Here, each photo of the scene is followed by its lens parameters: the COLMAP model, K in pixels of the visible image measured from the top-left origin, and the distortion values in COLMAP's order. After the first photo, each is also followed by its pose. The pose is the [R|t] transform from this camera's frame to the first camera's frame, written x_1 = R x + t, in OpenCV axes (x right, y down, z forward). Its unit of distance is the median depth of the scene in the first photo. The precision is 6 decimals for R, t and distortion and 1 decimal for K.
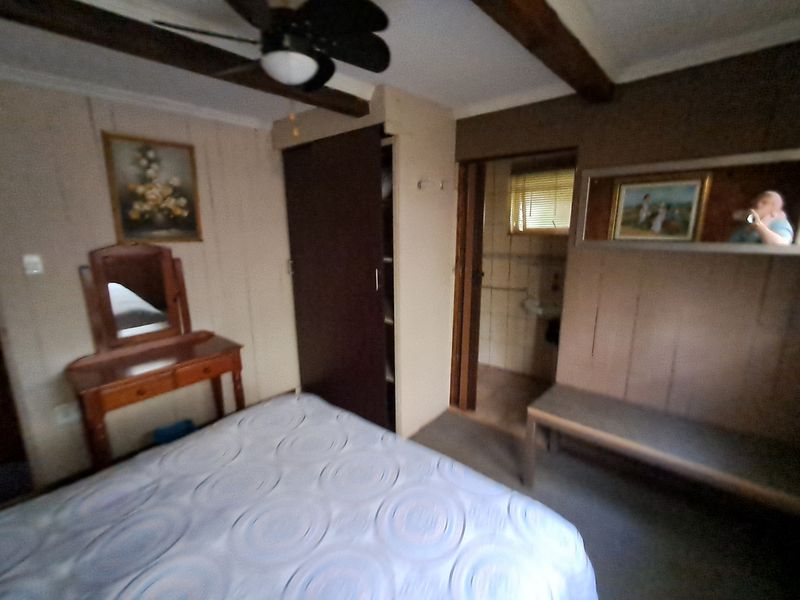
lens RADIAL K [[358.7, 0, 396.3], [0, 358.7, 302.9], [0, 0, 1]] dist [0.001857, 0.005936]
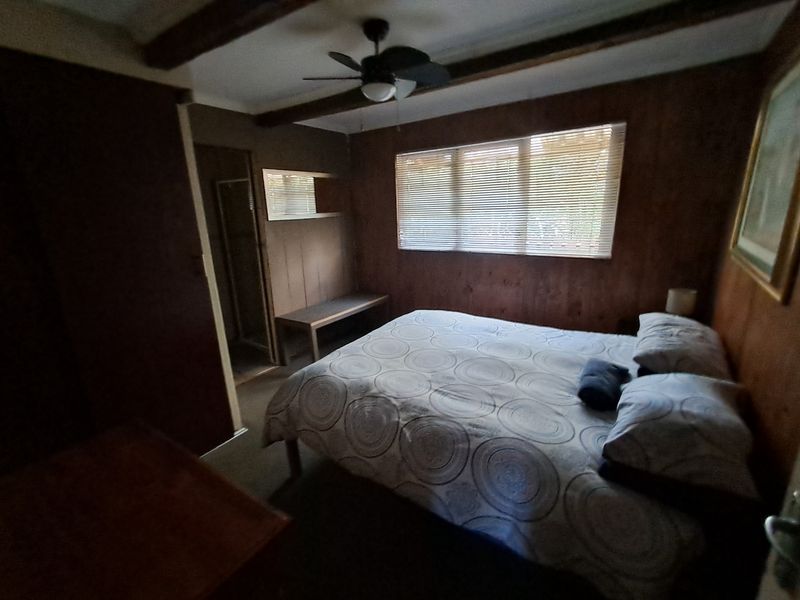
lens RADIAL K [[358.7, 0, 396.3], [0, 358.7, 302.9], [0, 0, 1]] dist [0.001857, 0.005936]
pose [[-0.122314, -0.239301, 0.963211, -1.138897], [0.263934, 0.927709, 0.263997, -0.098127], [-0.956754, 0.286514, -0.050312, 0.713243]]
